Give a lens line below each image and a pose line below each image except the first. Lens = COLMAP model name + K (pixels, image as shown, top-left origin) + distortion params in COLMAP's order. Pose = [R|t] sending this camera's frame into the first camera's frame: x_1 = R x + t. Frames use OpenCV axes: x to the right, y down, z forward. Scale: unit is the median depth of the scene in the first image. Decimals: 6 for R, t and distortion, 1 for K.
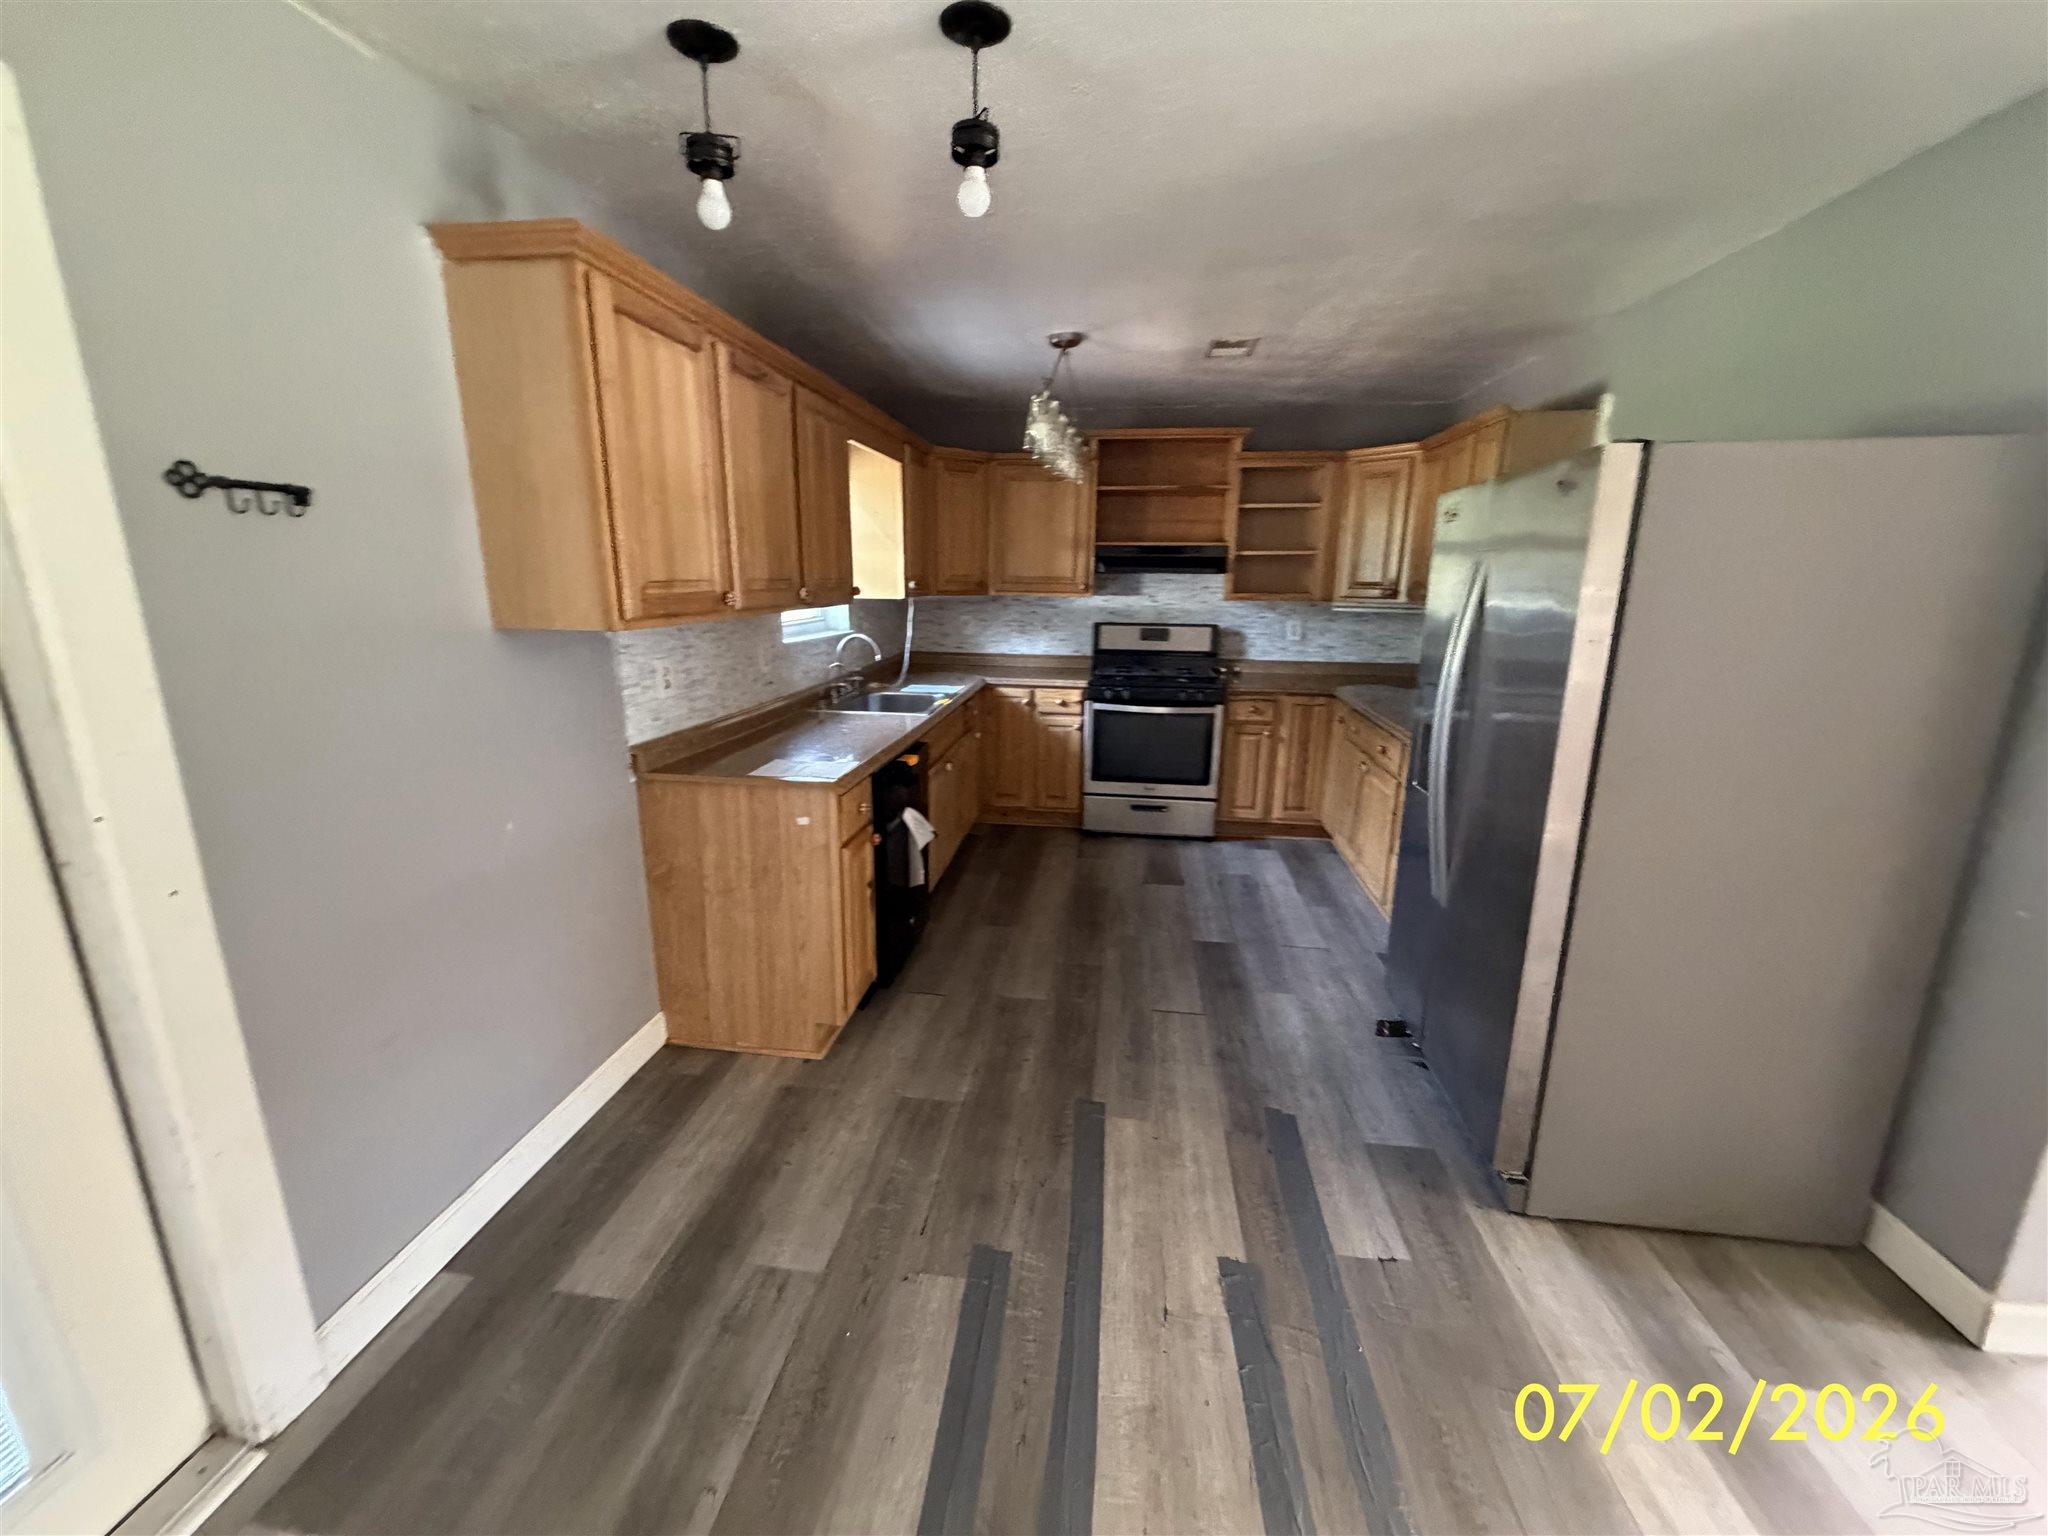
lens RADIAL K [[820.0, 0, 1019.6], [0, 820.0, 766.1], [0, 0, 1]] dist [0.000950, 0.000790]
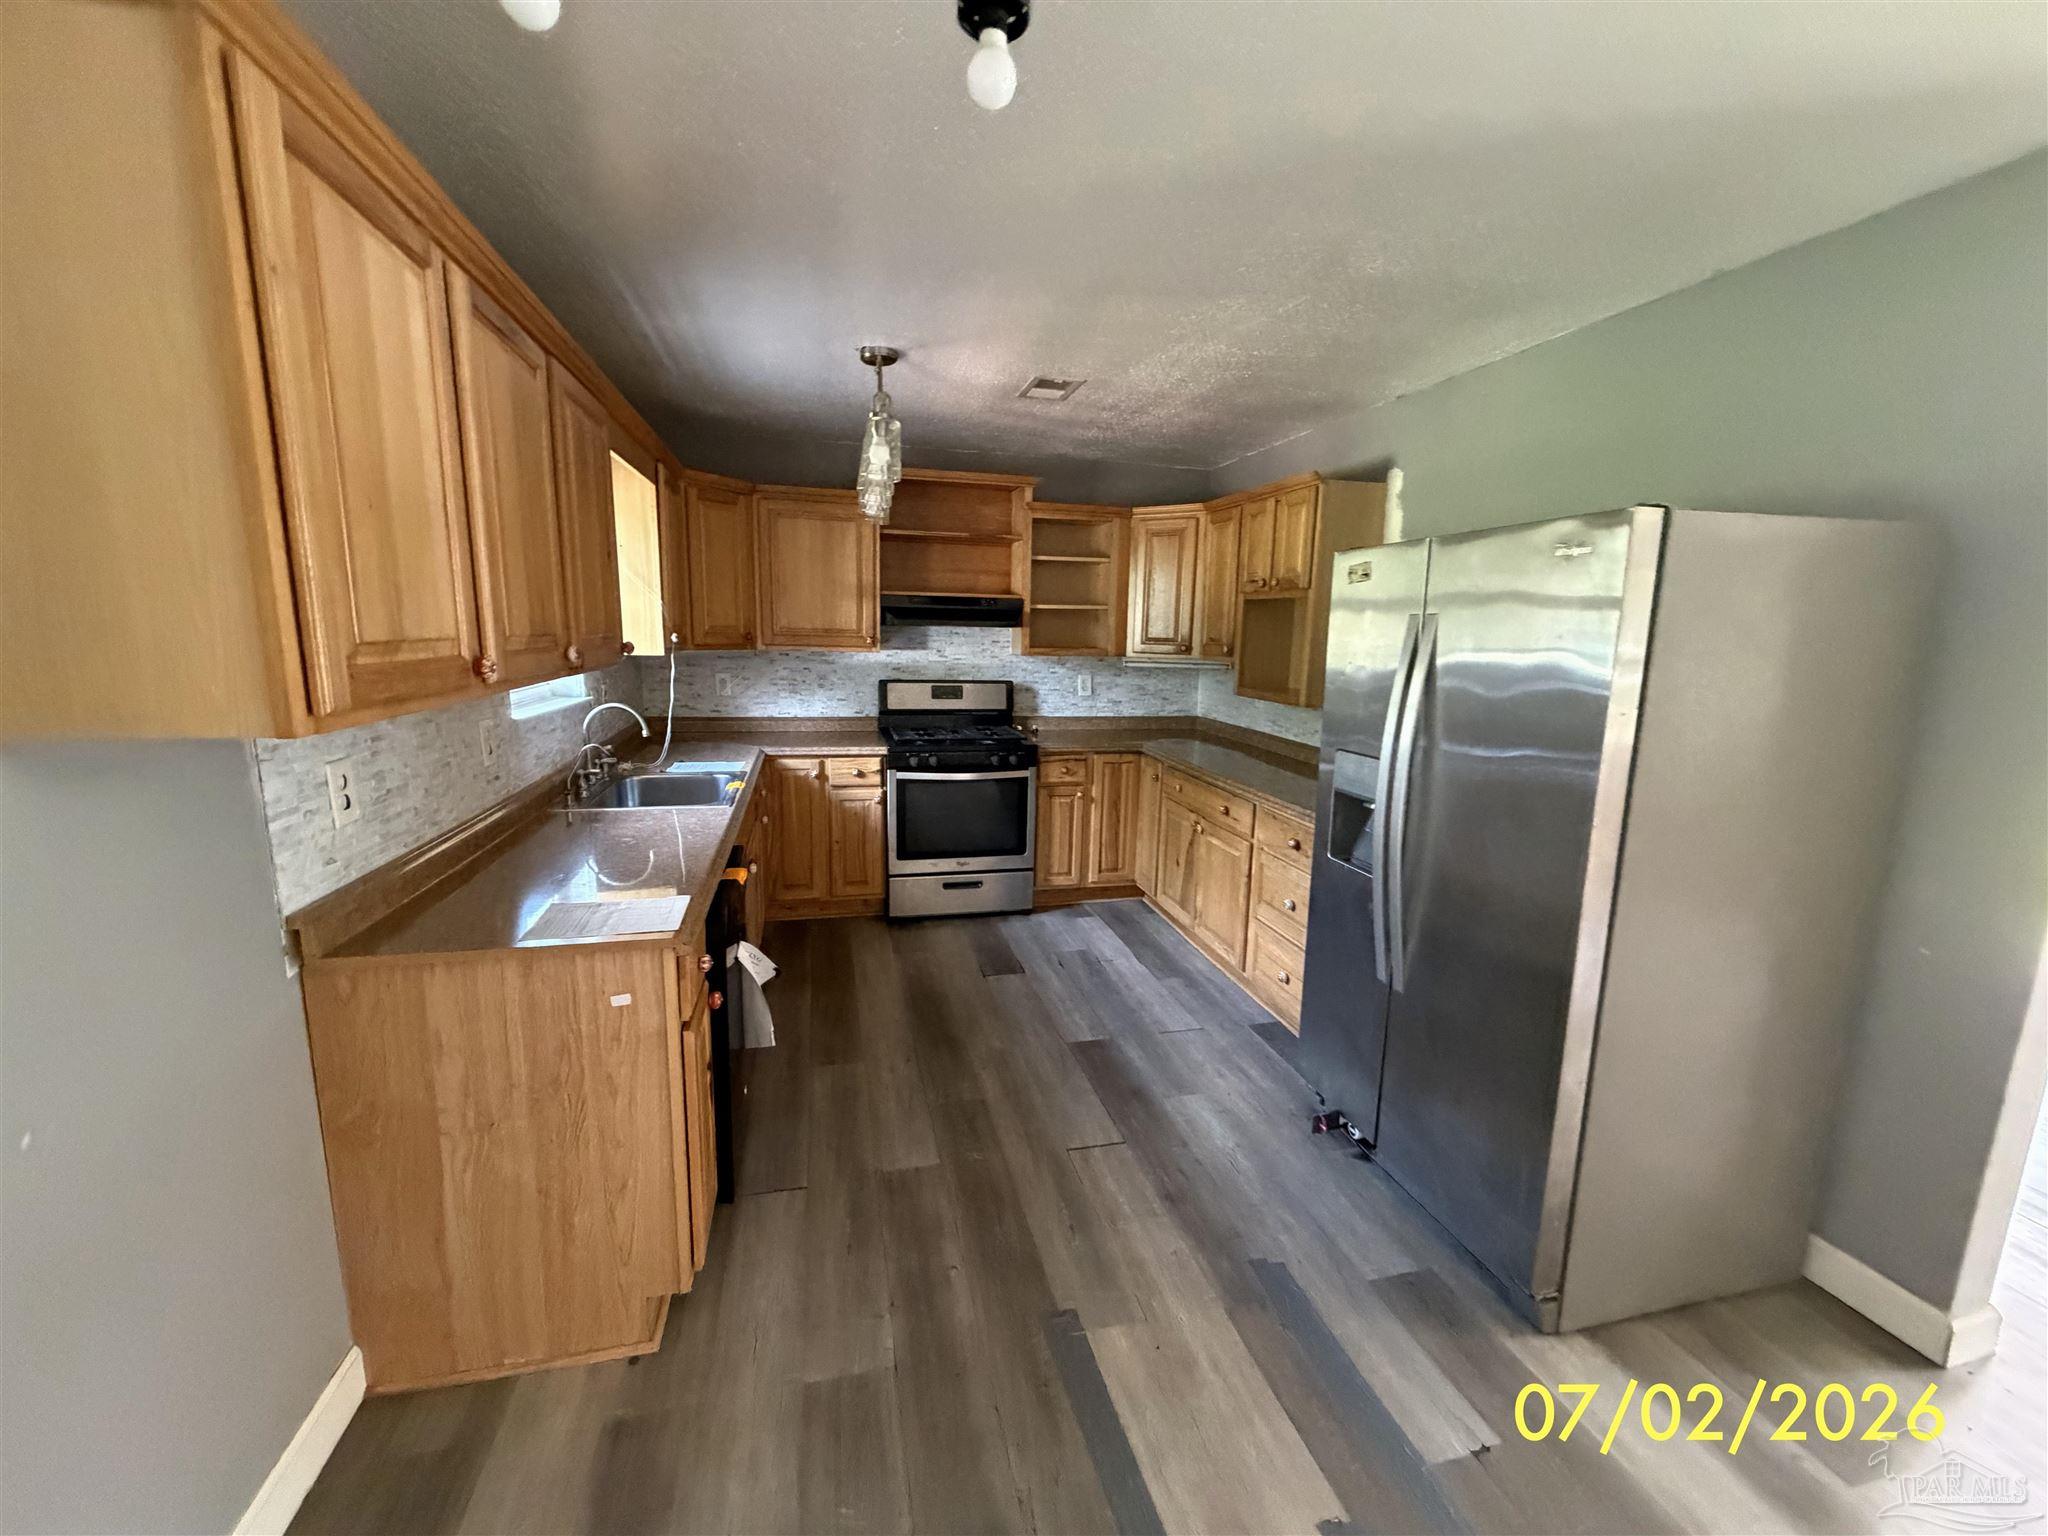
lens RADIAL K [[820.0, 0, 1026.1], [0, 820.0, 770.4], [0, 0, 1]] dist [0.000950, 0.000790]
pose [[0.931172, -0.051438, 0.360934, -0.166048], [0.069714, 0.996851, -0.037790, -0.061020], [-0.357854, 0.060351, 0.931825, 0.226617]]
